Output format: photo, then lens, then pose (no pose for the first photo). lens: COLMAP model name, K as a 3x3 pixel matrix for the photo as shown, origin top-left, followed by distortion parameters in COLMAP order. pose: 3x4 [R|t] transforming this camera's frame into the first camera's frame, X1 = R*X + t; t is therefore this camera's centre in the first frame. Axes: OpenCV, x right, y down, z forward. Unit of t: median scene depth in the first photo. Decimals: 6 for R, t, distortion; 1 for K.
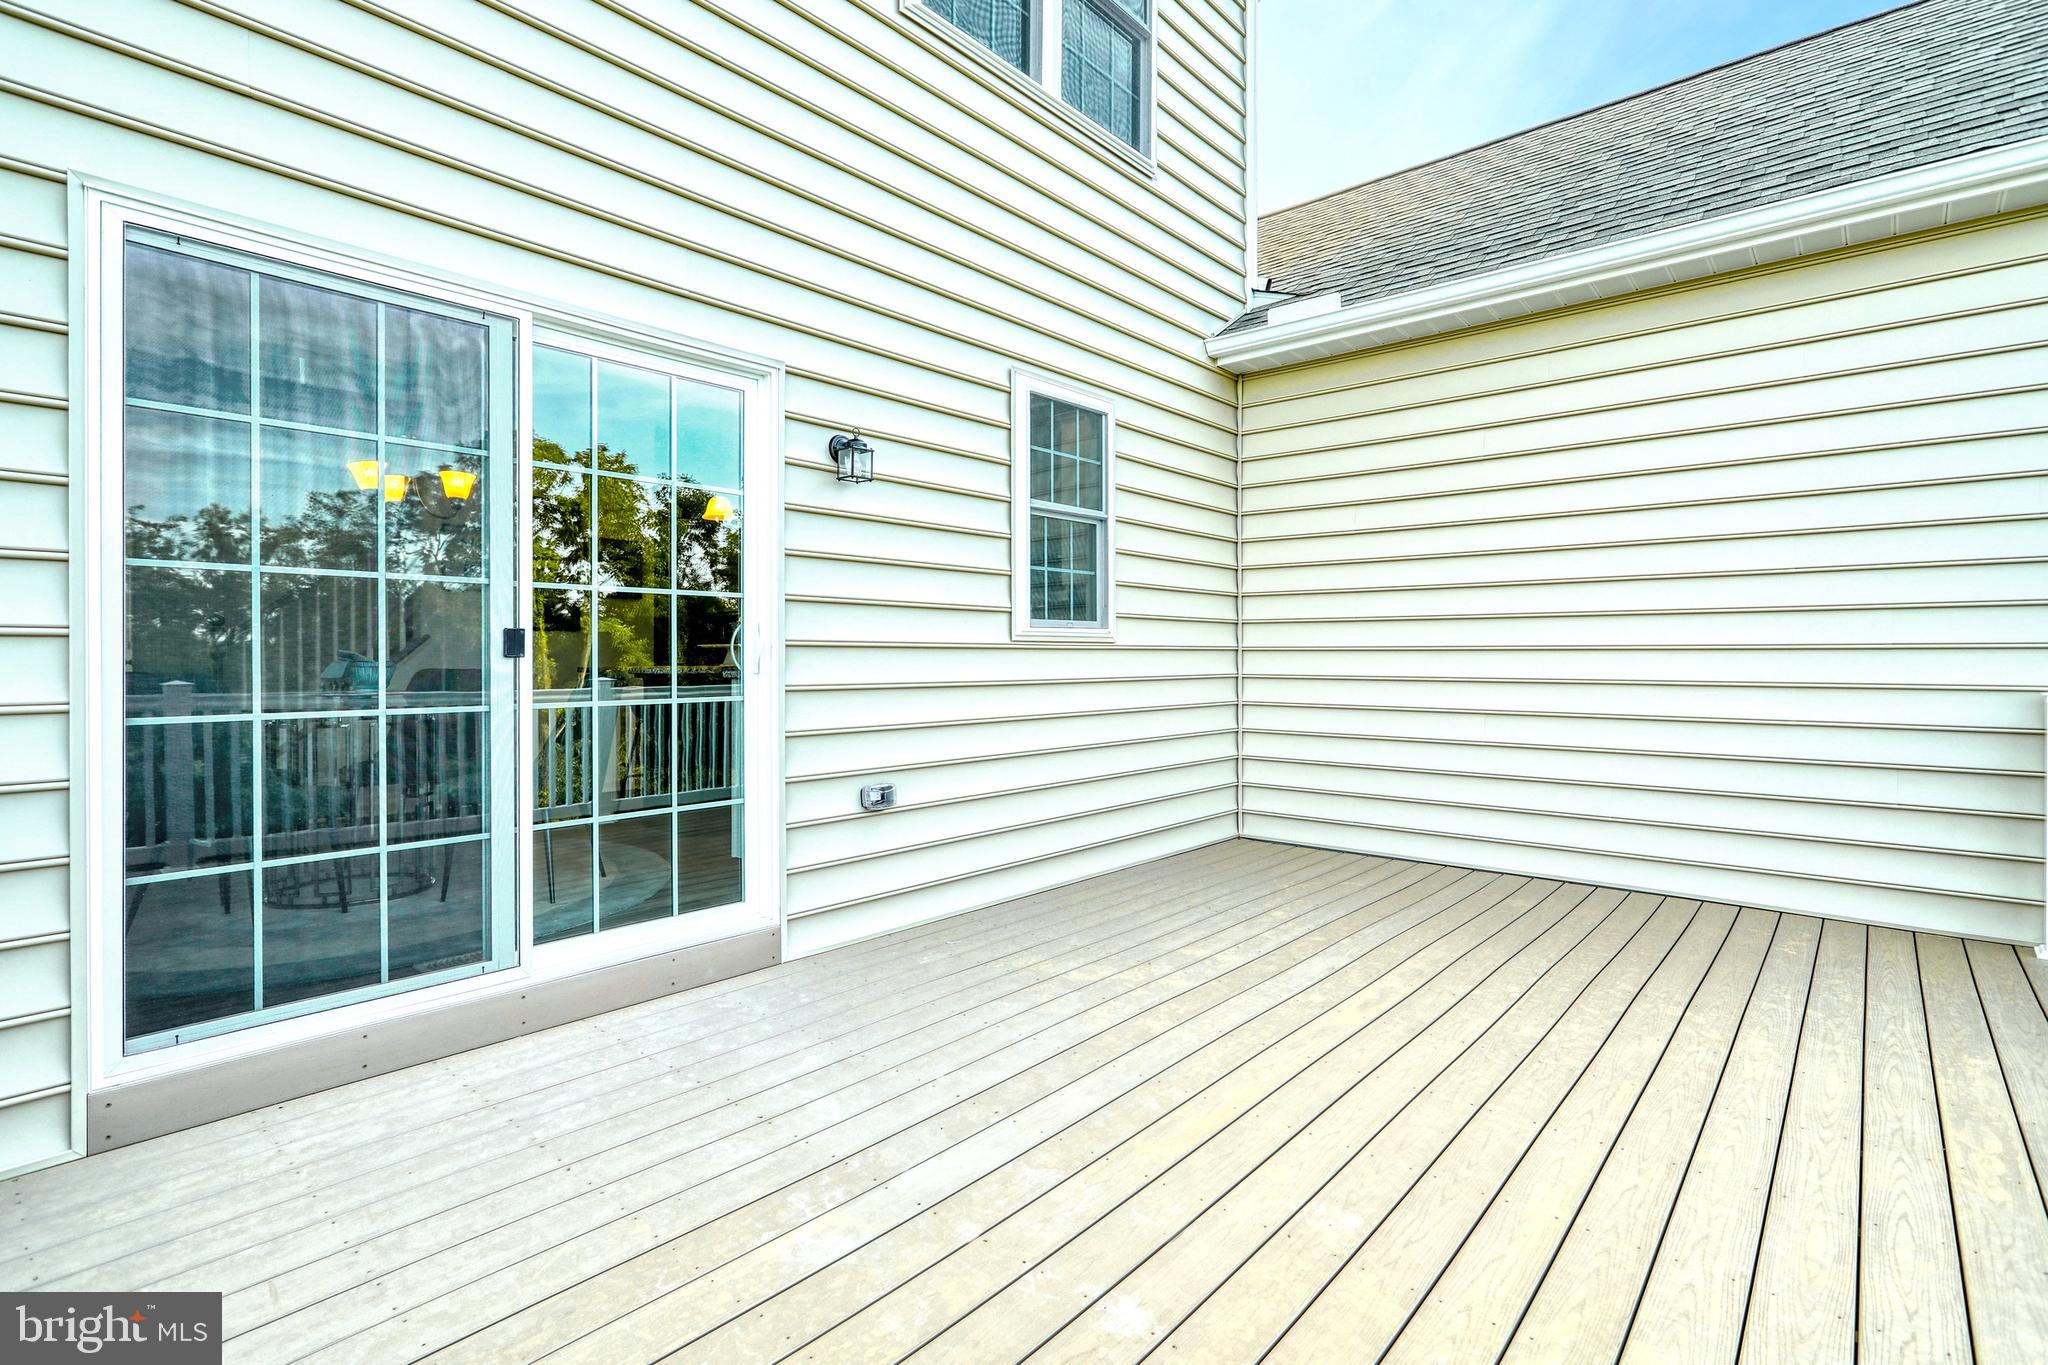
lens RADIAL K [[973.4, 0, 1019.3], [0, 973.4, 676.4], [0, 0, 1]] dist [0.002828, -0.000113]
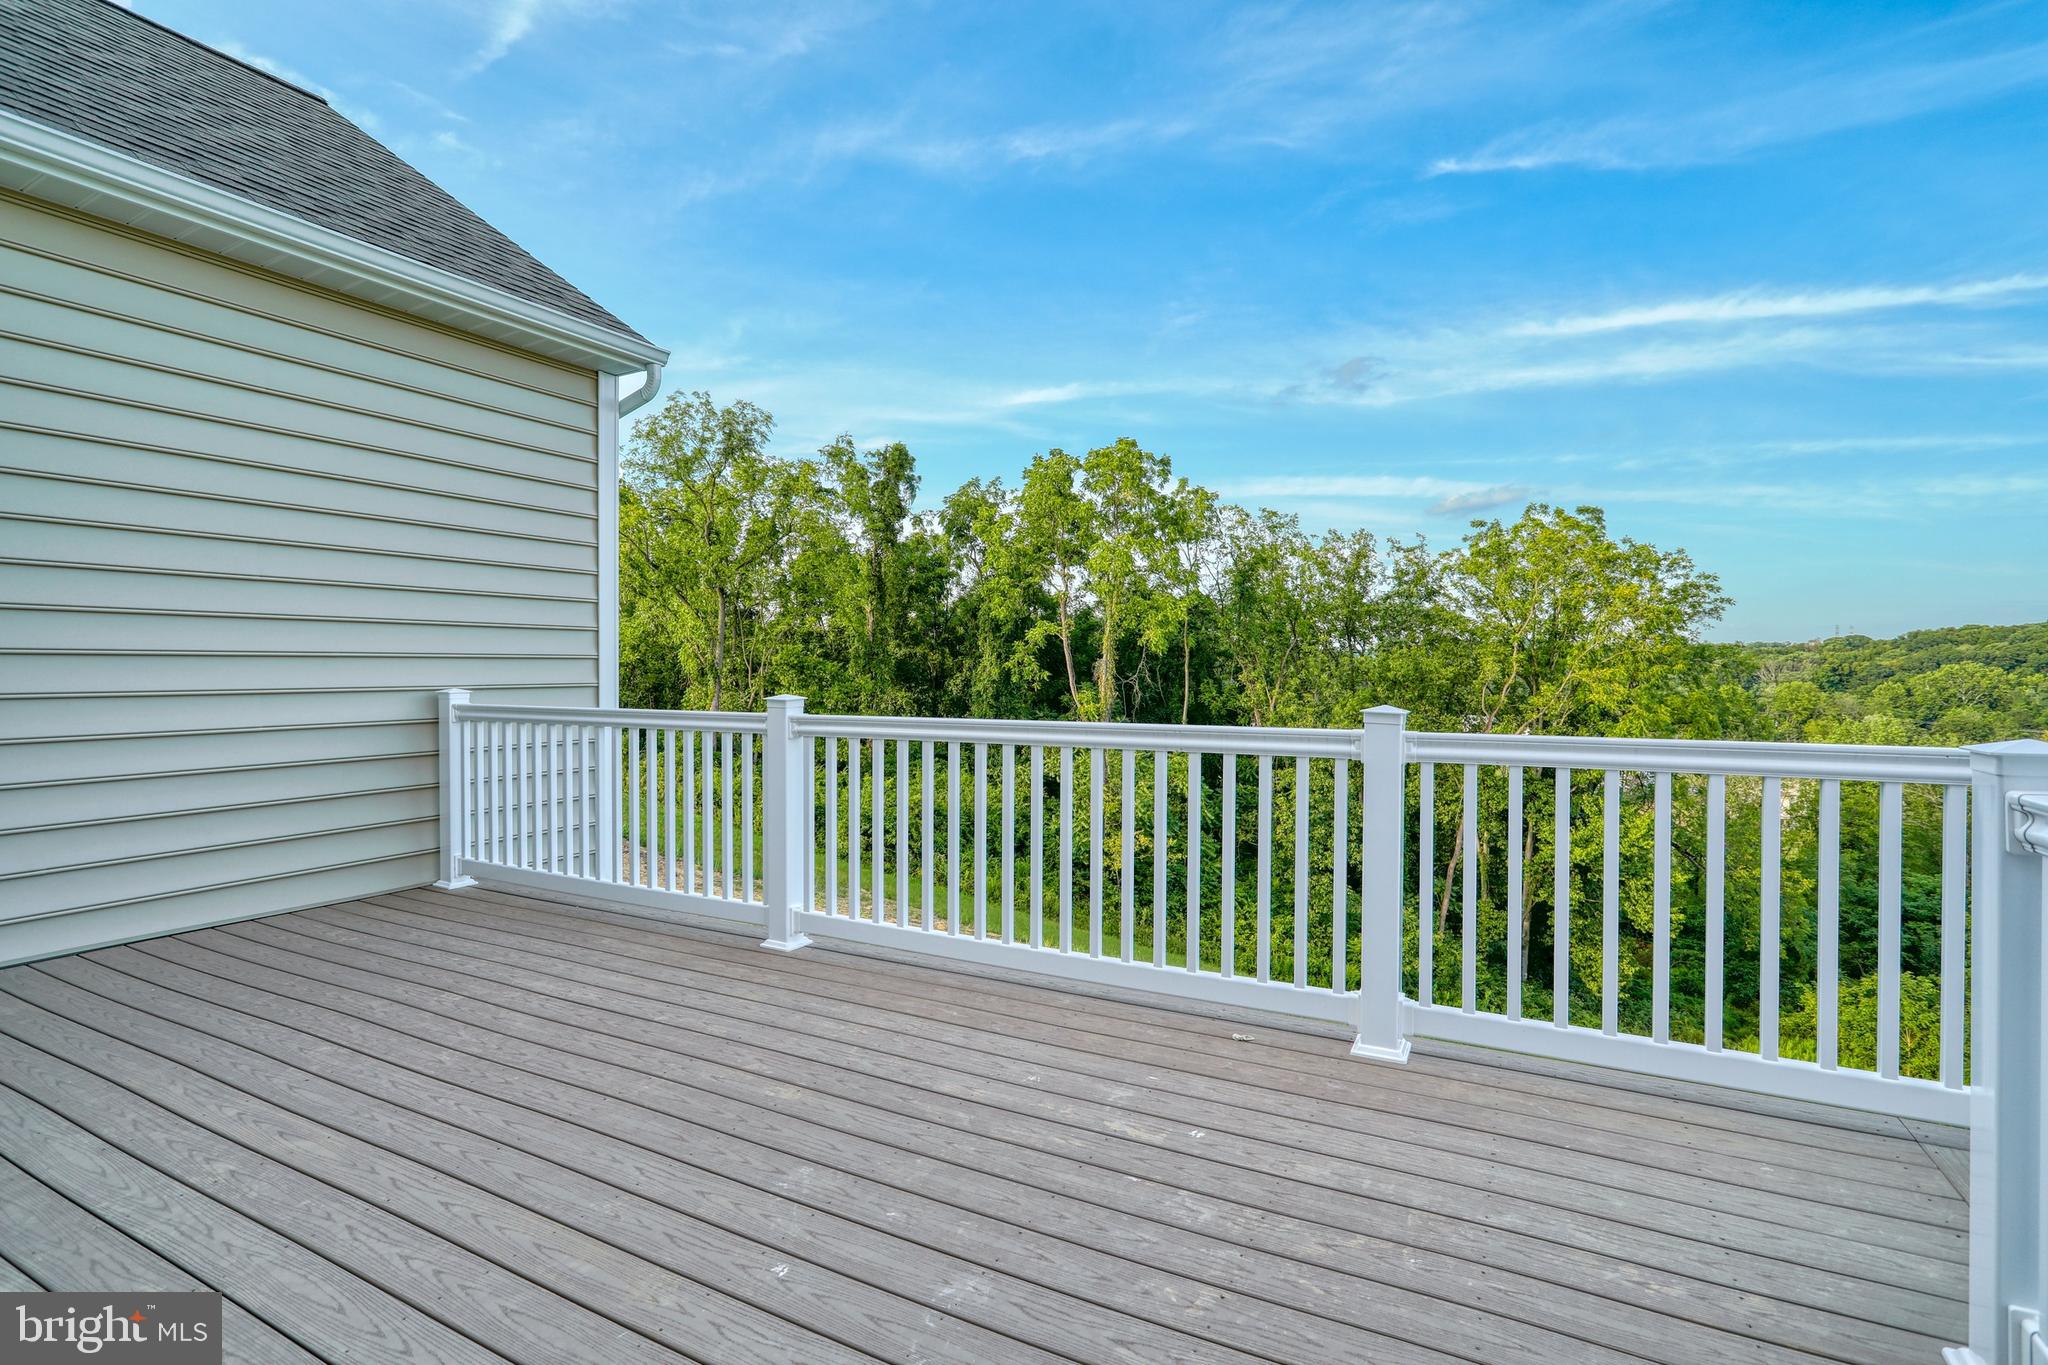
lens RADIAL K [[973.4, 0, 1016.4], [0, 973.4, 678.0], [0, 0, 1]] dist [0.002828, -0.000113]
pose [[-0.234356, -0.013458, 0.972058, -0.541602], [0.013232, 0.999767, 0.017031, -0.016772], [-0.972061, 0.016854, -0.234123, 0.689318]]
